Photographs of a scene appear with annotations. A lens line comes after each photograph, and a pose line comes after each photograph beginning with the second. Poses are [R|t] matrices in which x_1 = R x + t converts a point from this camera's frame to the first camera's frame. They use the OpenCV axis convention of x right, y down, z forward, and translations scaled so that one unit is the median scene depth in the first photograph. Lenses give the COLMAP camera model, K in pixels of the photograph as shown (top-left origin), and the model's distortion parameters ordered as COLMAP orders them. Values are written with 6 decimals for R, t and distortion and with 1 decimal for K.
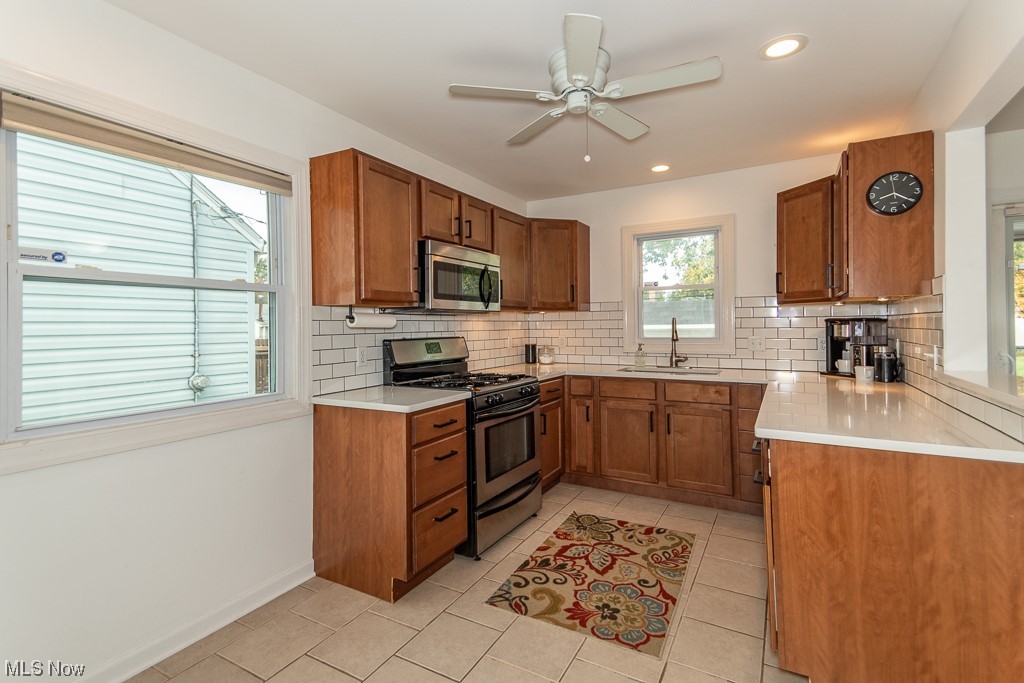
lens RADIAL K [[478.8, 0, 511.0], [0, 478.8, 325.7], [0, 0, 1]] dist [0.001088, 0.000118]
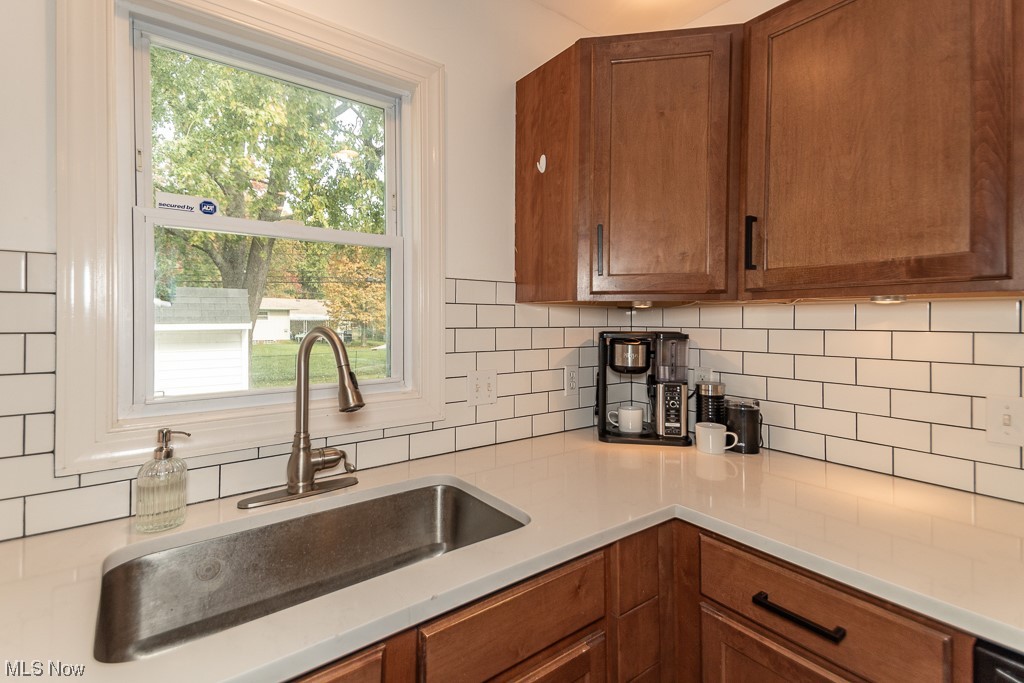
lens RADIAL K [[478.8, 0, 511.0], [0, 478.8, 325.7], [0, 0, 1]] dist [0.001088, 0.000118]
pose [[0.401406, -0.000163, 0.915900, 0.132565], [-0.007315, 0.999968, 0.003383, -0.020741], [-0.915871, -0.008057, 0.401392, 0.845735]]
